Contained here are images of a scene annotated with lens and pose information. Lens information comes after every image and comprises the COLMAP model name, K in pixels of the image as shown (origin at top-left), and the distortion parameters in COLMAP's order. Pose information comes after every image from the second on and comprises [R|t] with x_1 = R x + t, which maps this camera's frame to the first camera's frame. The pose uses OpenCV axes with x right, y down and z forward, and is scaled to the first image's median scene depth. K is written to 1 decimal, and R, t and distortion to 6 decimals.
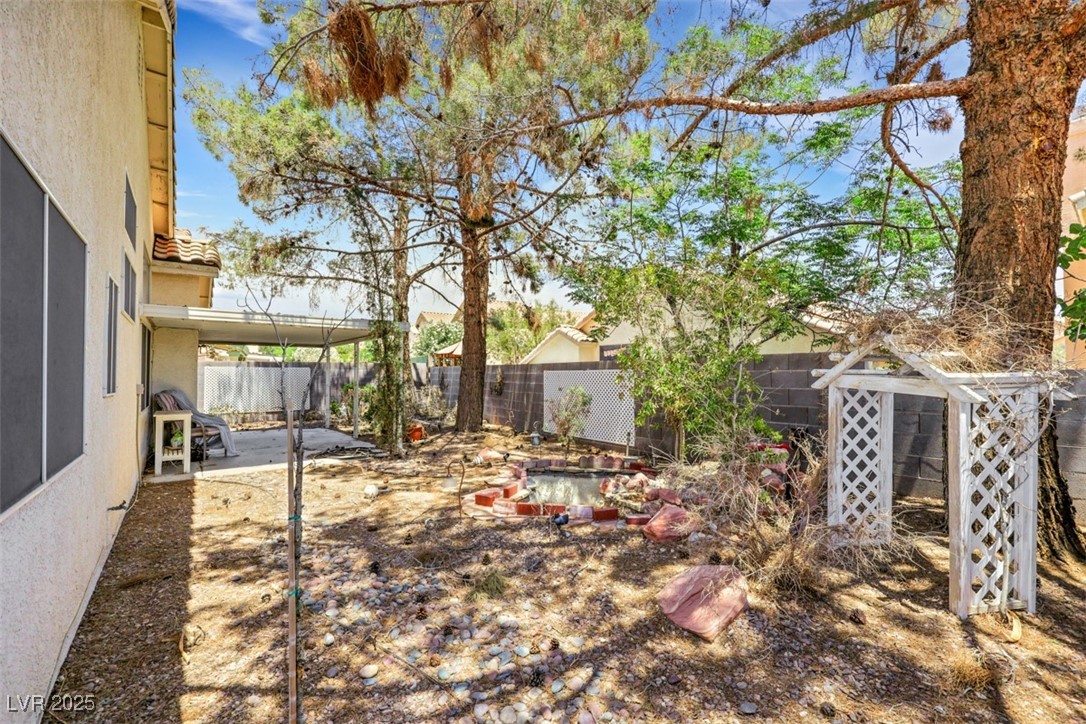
lens RADIAL K [[436.5, 0, 549.8], [0, 436.5, 367.0], [0, 0, 1]] dist [0.000029, 0.000169]
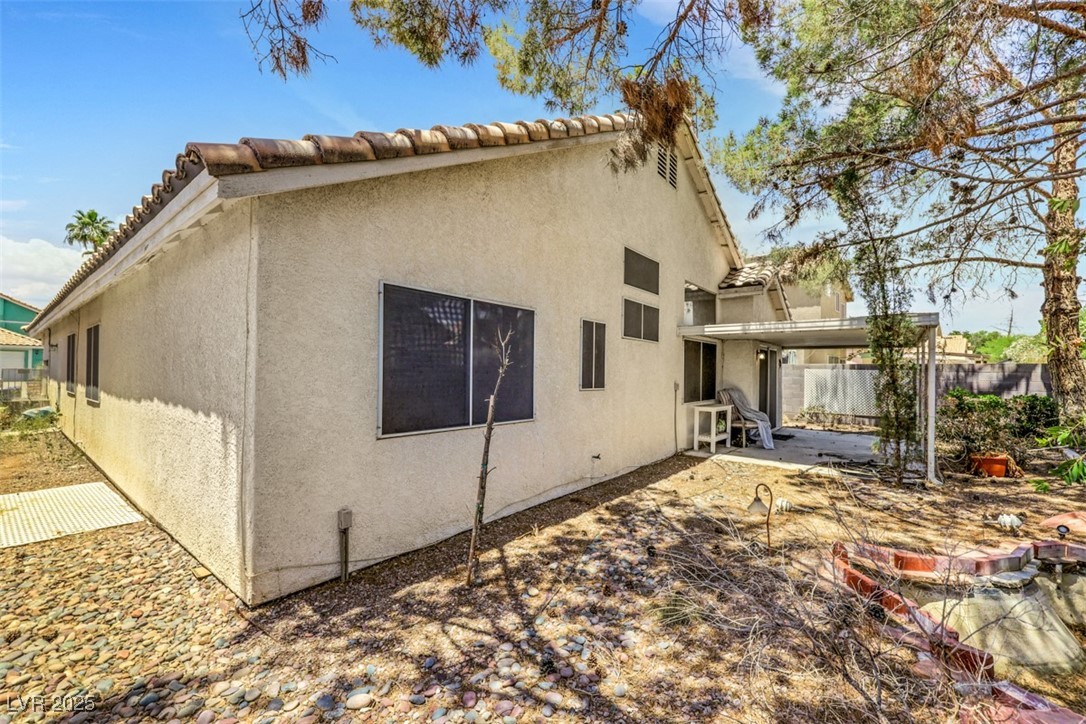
lens RADIAL K [[436.5, 0, 552.1], [0, 436.5, 365.1], [0, 0, 1]] dist [0.000029, 0.000169]
pose [[0.242560, -0.009457, -0.970090, 0.651275], [0.002814, 0.999955, -0.009044, -0.017015], [0.970132, -0.000536, 0.242576, 0.475420]]
